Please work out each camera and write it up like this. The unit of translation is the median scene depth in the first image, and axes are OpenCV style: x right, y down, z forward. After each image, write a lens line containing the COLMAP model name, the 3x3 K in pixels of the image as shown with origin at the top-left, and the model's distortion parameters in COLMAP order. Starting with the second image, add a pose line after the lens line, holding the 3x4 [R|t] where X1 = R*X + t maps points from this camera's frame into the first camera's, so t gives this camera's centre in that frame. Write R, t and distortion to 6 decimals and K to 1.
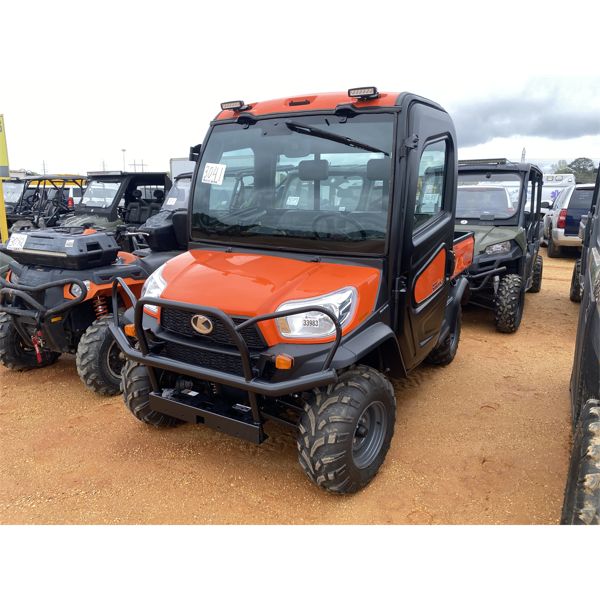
lens RADIAL K [[448.8, 0, 295.6], [0, 448.8, 295.5], [0, 0, 1]] dist [0.032521, -0.044021]
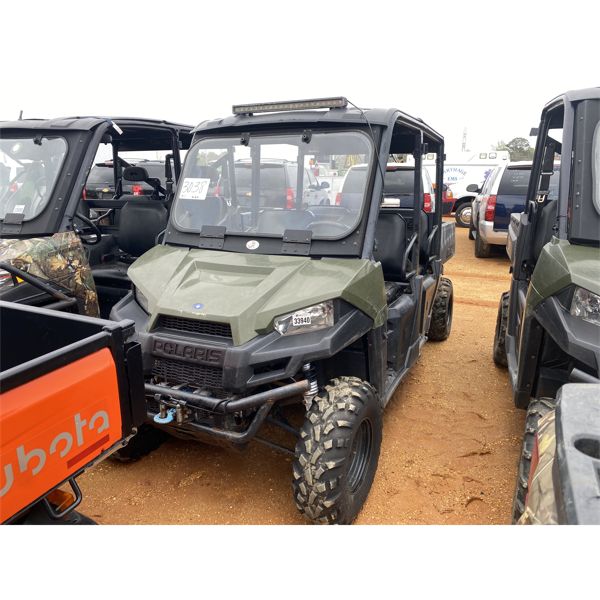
lens RADIAL K [[448.8, 0, 299.7], [0, 448.8, 294.1], [0, 0, 1]] dist [0.032521, -0.044021]
pose [[0.993314, -0.029383, 0.111638, 0.413151], [0.024725, 0.998774, 0.042883, -0.148183], [-0.112761, -0.039836, 0.992823, 0.630013]]
